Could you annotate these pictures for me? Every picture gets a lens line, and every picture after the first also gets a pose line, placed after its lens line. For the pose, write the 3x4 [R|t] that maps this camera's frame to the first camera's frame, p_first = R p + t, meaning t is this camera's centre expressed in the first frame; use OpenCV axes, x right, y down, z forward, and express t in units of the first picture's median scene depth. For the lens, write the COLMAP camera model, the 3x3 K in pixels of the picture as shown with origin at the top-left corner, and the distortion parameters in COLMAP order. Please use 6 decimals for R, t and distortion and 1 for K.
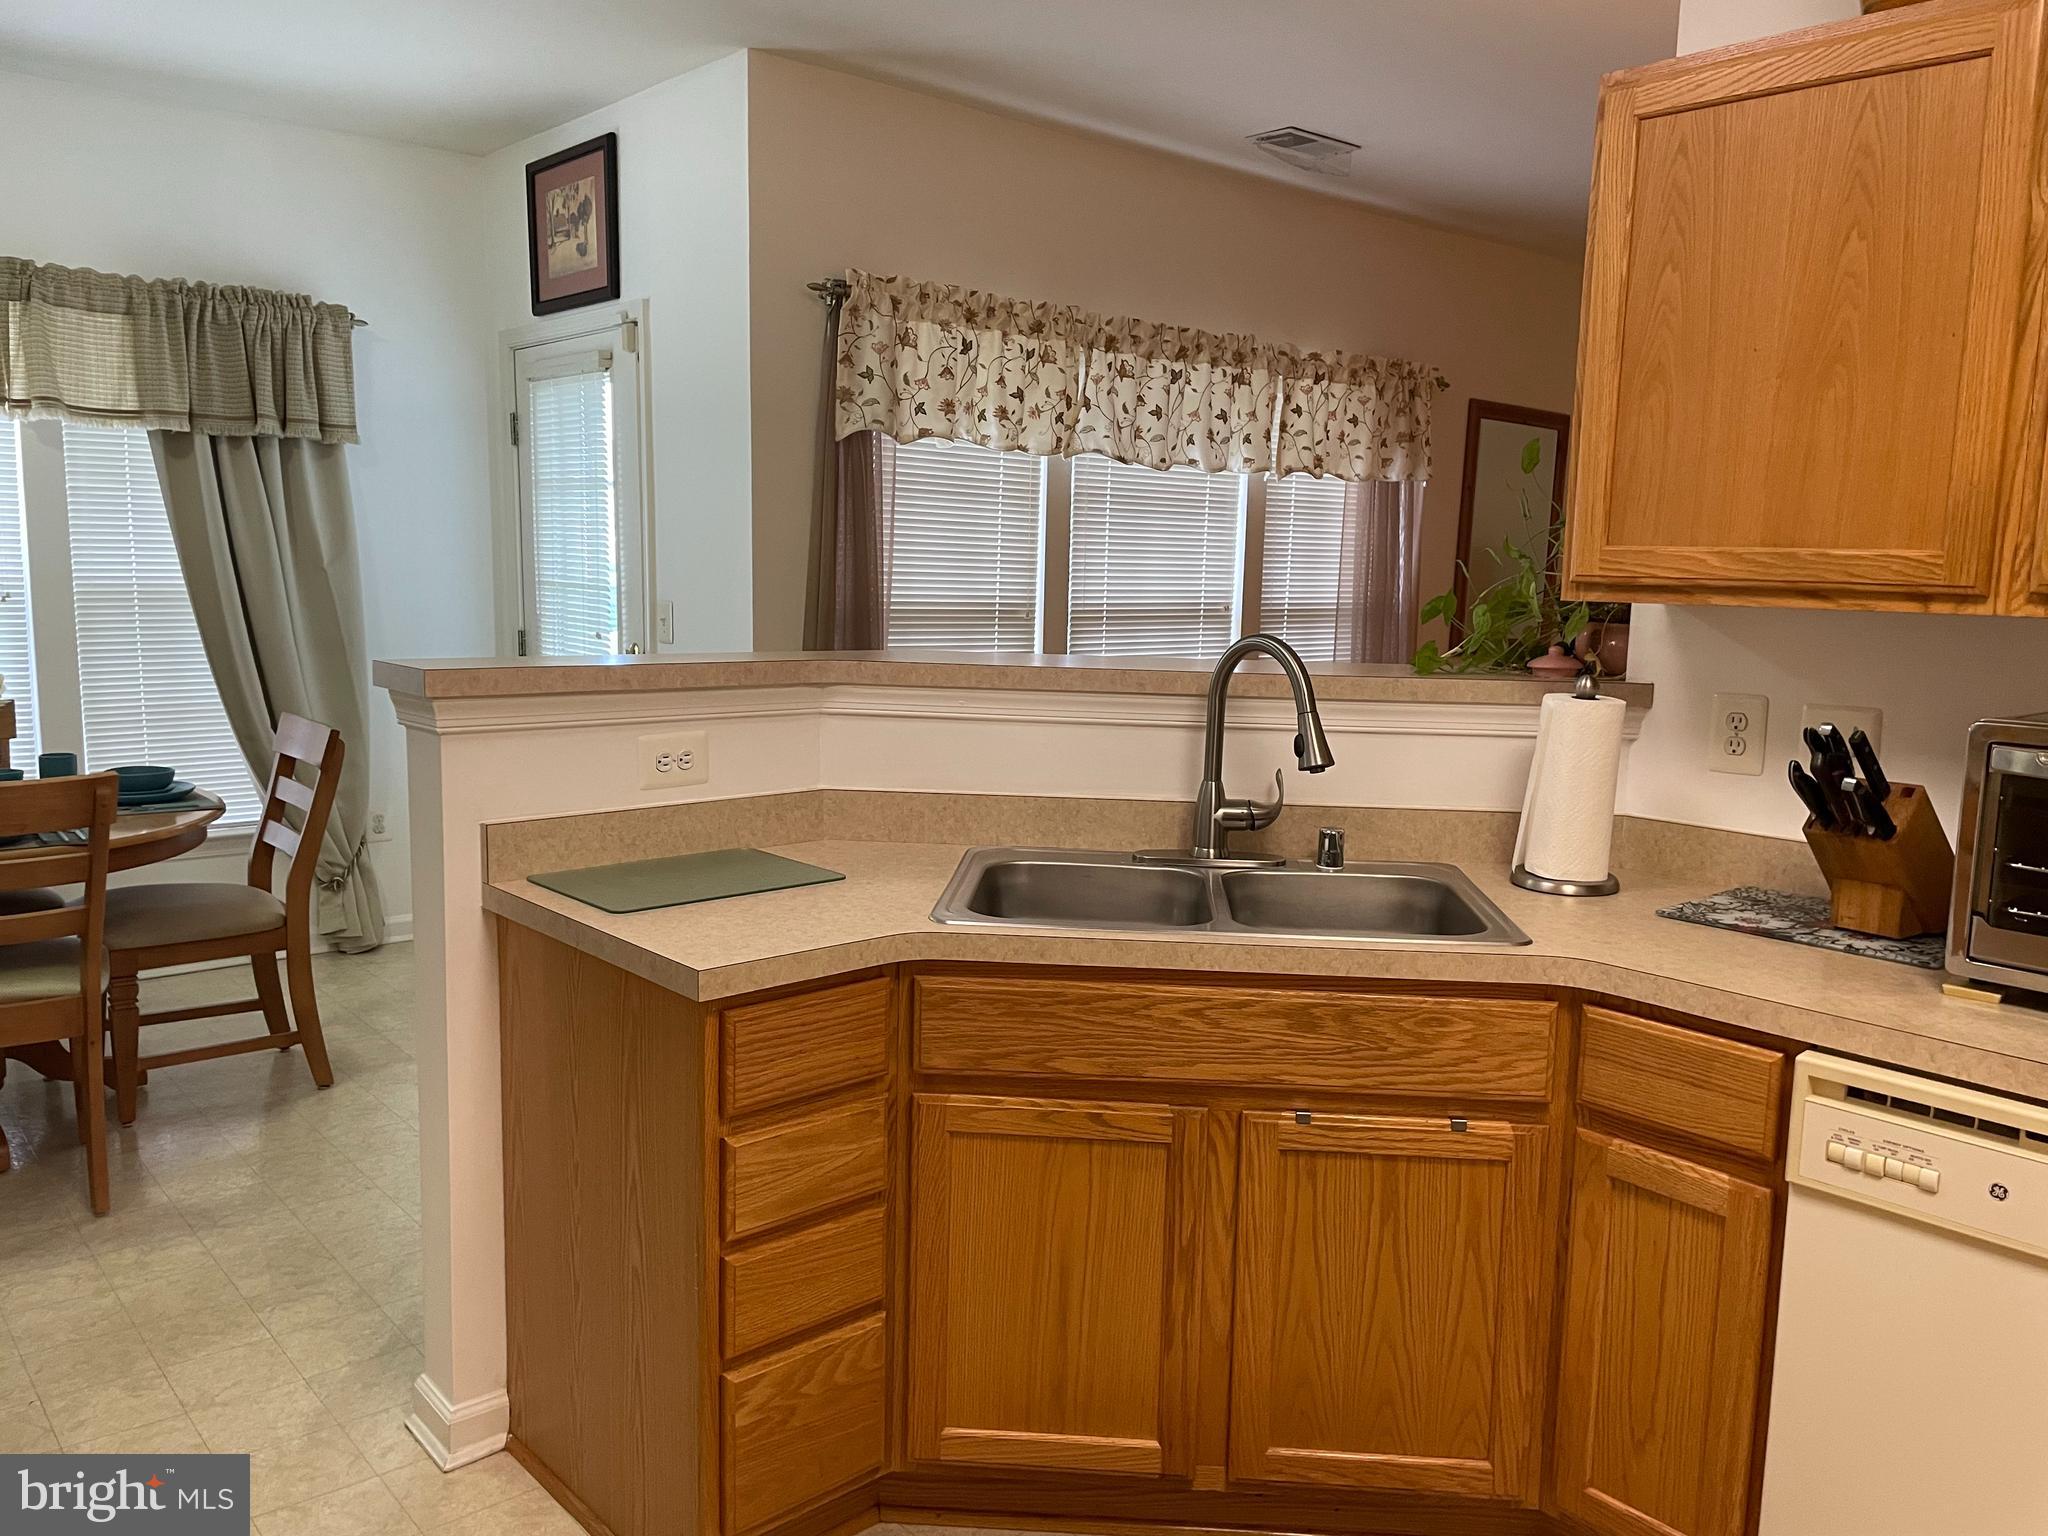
lens RADIAL K [[1544.8, 0, 1035.1], [0, 1544.8, 775.0], [0, 0, 1]] dist [0.100048, -0.126495]
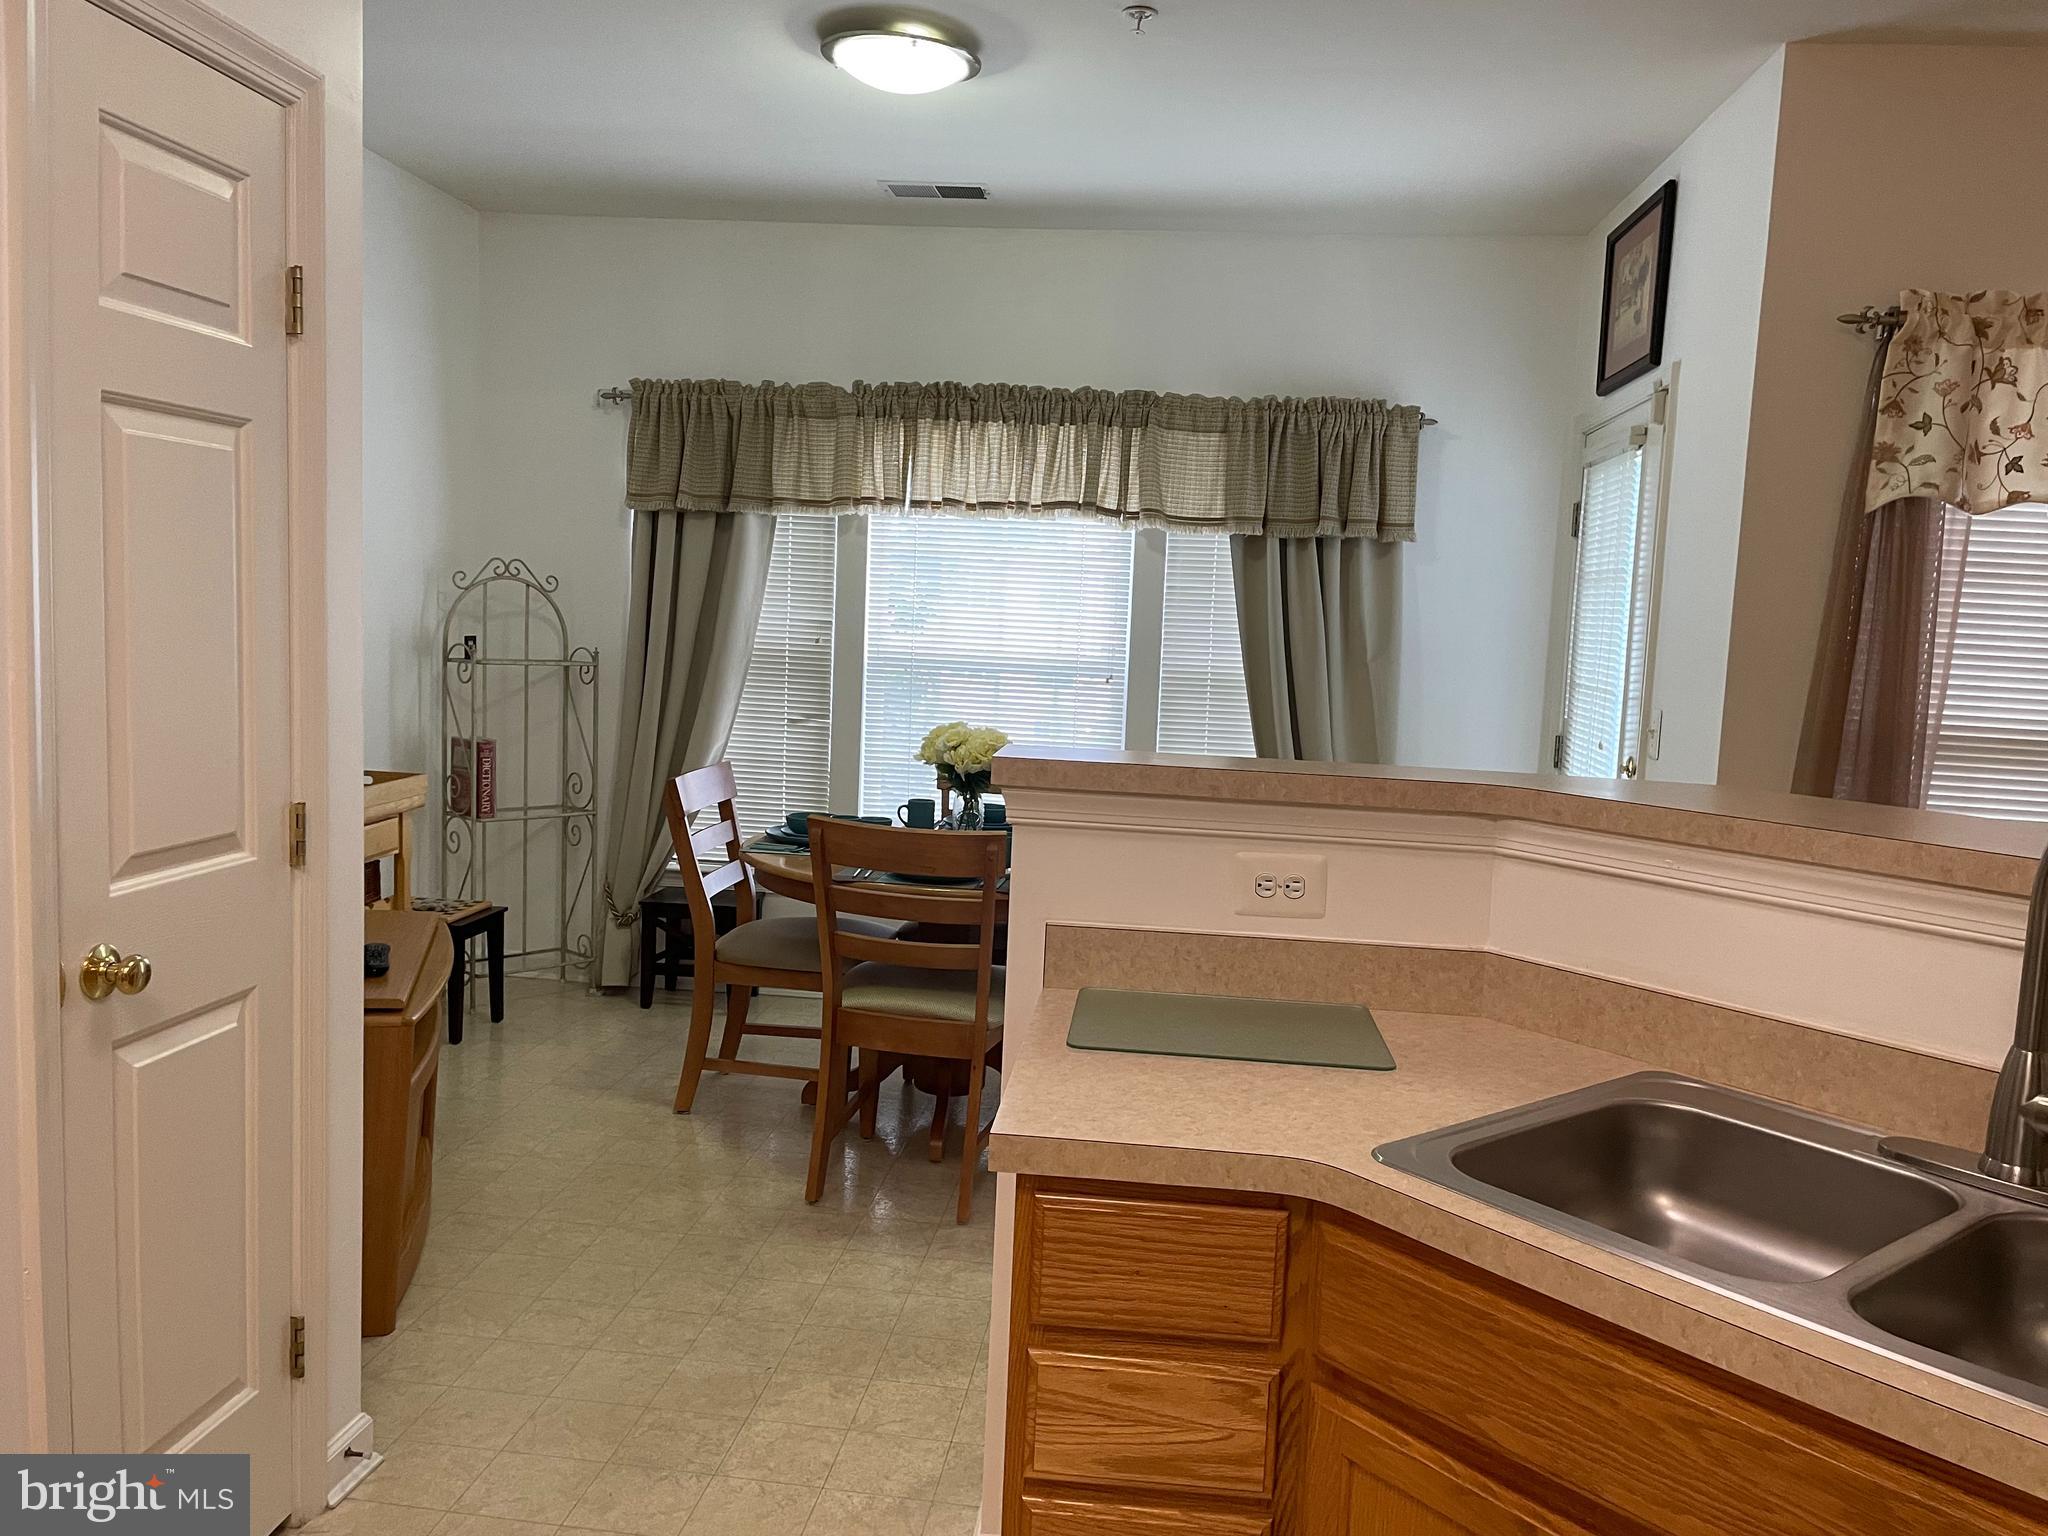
lens RADIAL K [[1544.8, 0, 1035.1], [0, 1544.8, 775.0], [0, 0, 1]] dist [0.100048, -0.126495]
pose [[0.677842, 0.084866, -0.730293, 0.166883], [-0.132936, 0.991091, -0.008215, -0.025777], [0.723089, 0.102651, 0.683085, 0.183285]]
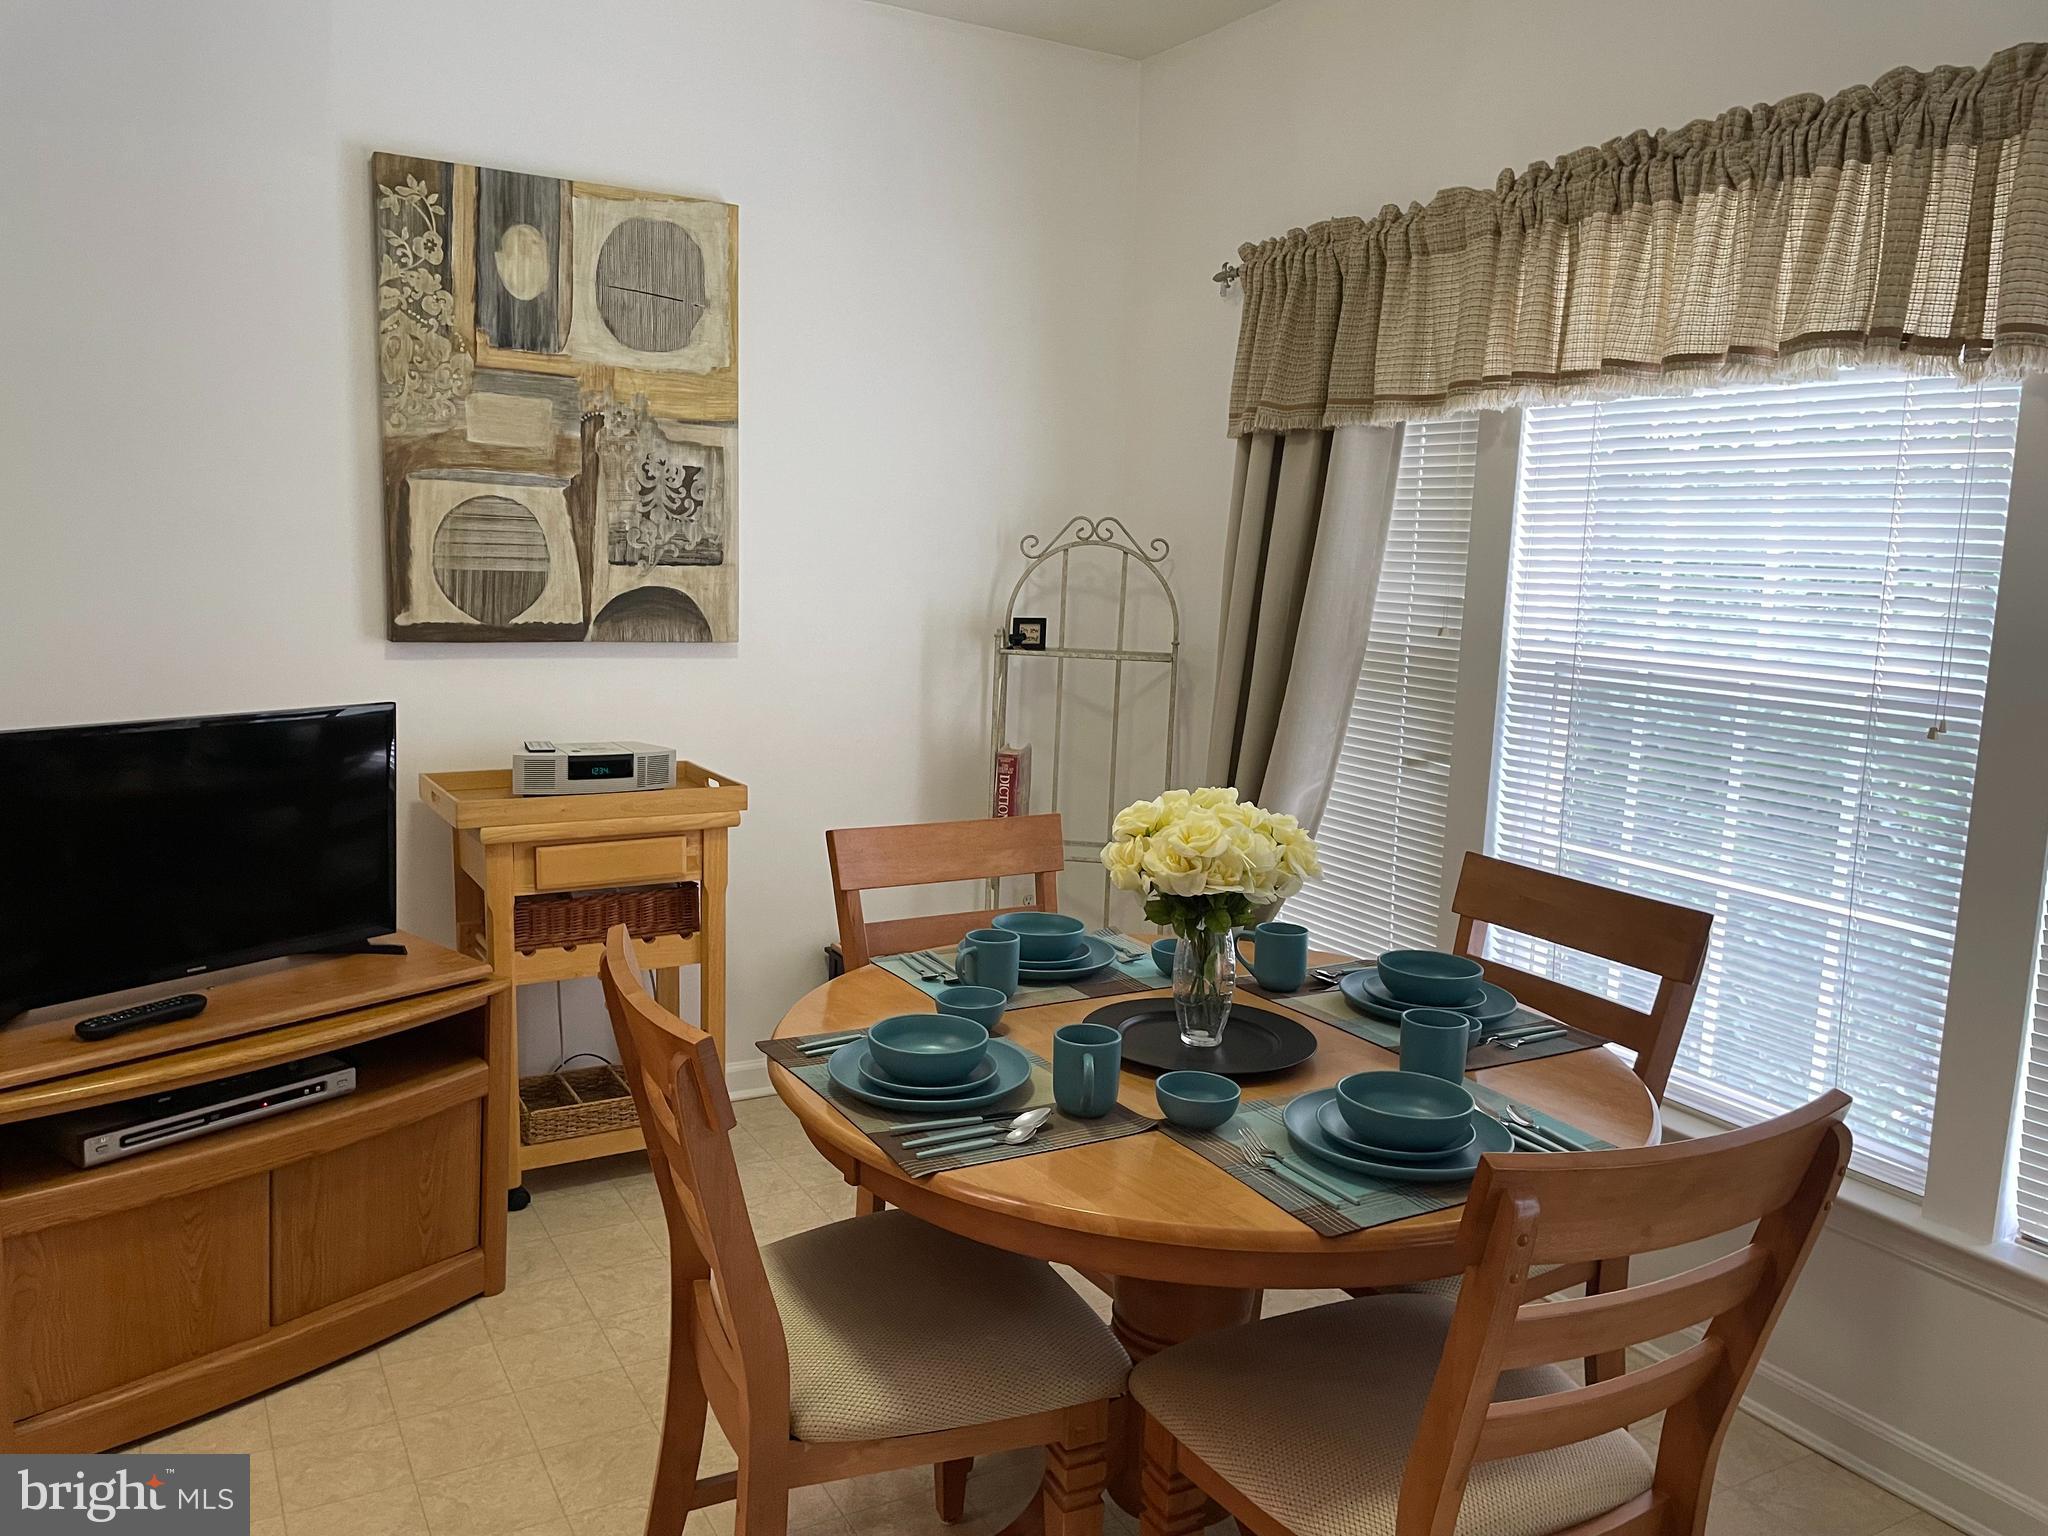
lens RADIAL K [[1544.7, 0, 1023.2], [0, 1544.7, 750.8], [0, 0, 1]] dist [0.103270, -0.130680]
pose [[-0.190847, 0.104553, -0.976036, -0.094112], [-0.171262, 0.975515, 0.137984, -0.130667], [0.966564, 0.193492, -0.168268, 0.827694]]
